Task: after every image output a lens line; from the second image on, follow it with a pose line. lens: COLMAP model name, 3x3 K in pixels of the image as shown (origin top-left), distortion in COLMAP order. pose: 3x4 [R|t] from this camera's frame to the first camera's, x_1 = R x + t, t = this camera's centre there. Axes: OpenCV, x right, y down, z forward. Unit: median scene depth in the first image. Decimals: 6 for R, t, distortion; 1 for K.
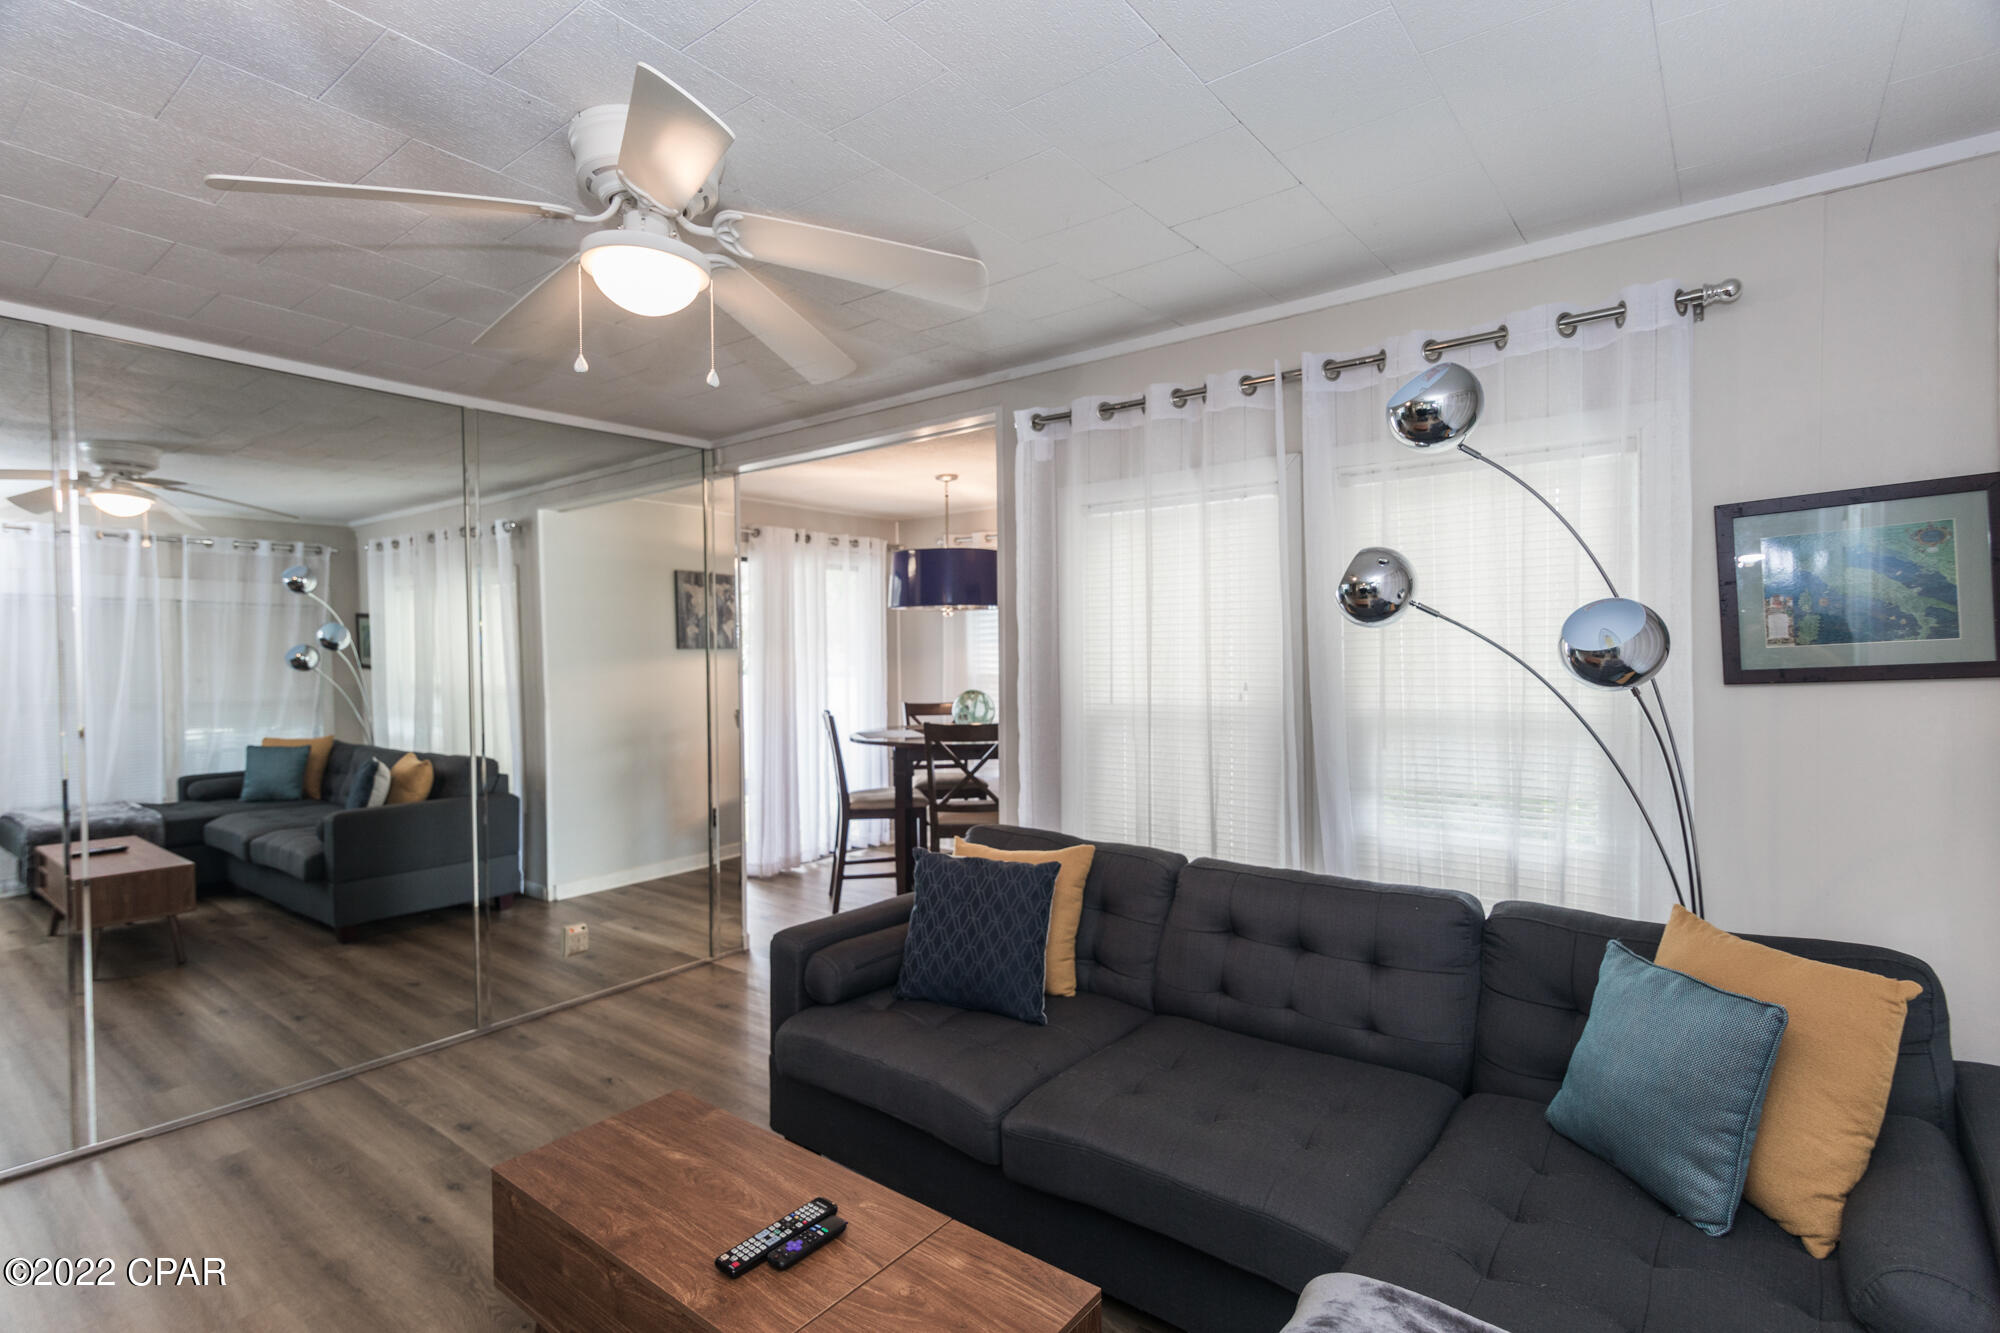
lens RADIAL K [[959.9, 0, 990.6], [0, 959.9, 669.5], [0, 0, 1]] dist [0.004218, 0.000380]
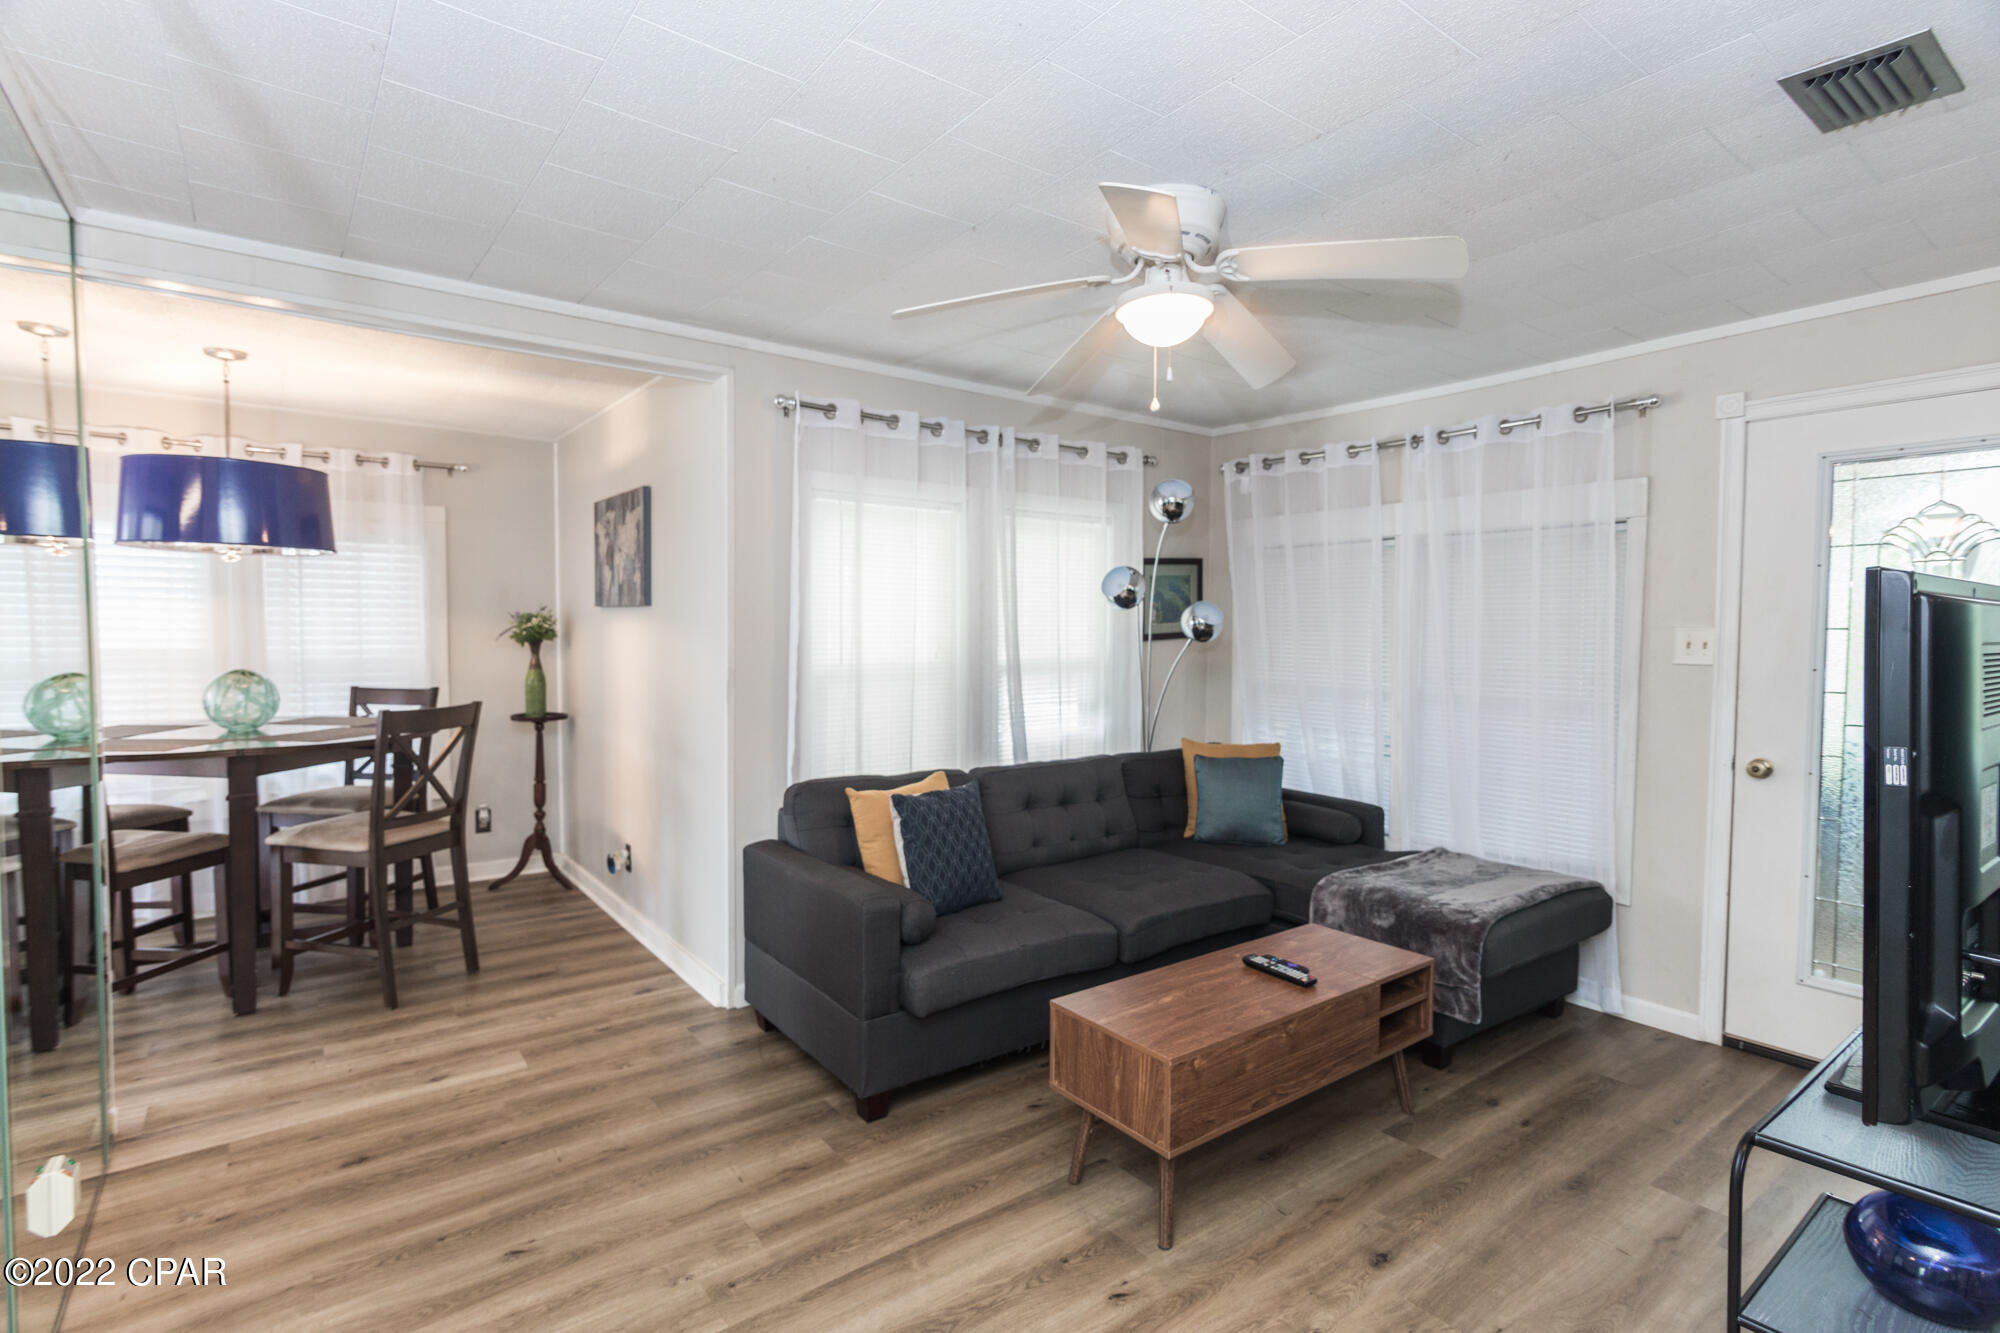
lens RADIAL K [[959.9, 0, 990.6], [0, 959.9, 669.5], [0, 0, 1]] dist [0.004218, 0.000380]
pose [[0.256132, -0.032196, 0.966105, -0.736342], [0.006702, 0.999480, 0.031532, 0.005037], [-0.966619, -0.001602, 0.256215, 0.401481]]
